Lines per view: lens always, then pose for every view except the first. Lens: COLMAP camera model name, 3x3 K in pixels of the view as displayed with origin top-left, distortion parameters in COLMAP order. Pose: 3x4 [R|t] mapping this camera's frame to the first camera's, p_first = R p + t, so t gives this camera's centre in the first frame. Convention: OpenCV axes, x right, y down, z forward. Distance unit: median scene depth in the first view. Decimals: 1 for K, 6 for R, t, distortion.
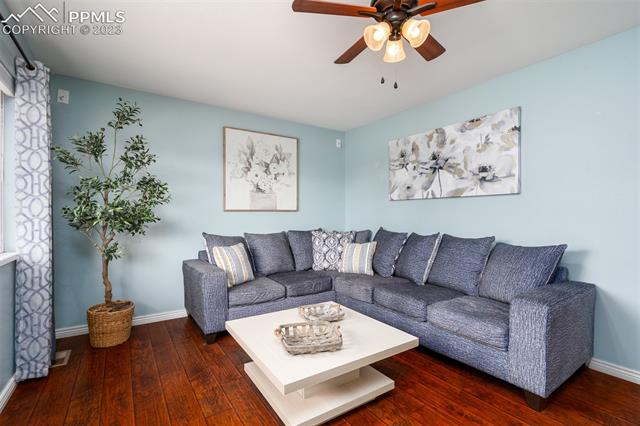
lens RADIAL K [[290.4, 0, 321.2], [0, 290.4, 229.8], [0, 0, 1]] dist [-0.000040, 0.000742]
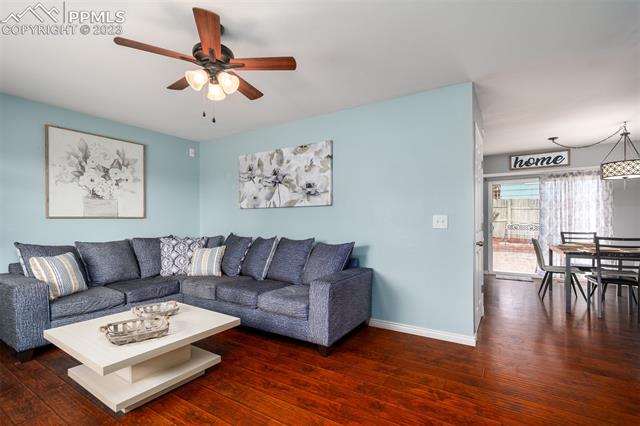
lens RADIAL K [[290.4, 0, 321.2], [0, 290.4, 229.8], [0, 0, 1]] dist [-0.000040, 0.000742]
pose [[0.915461, -0.016385, 0.402073, 0.096376], [0.025151, 0.999547, -0.016532, 0.008943], [-0.401620, 0.025247, 0.915458, -0.198274]]
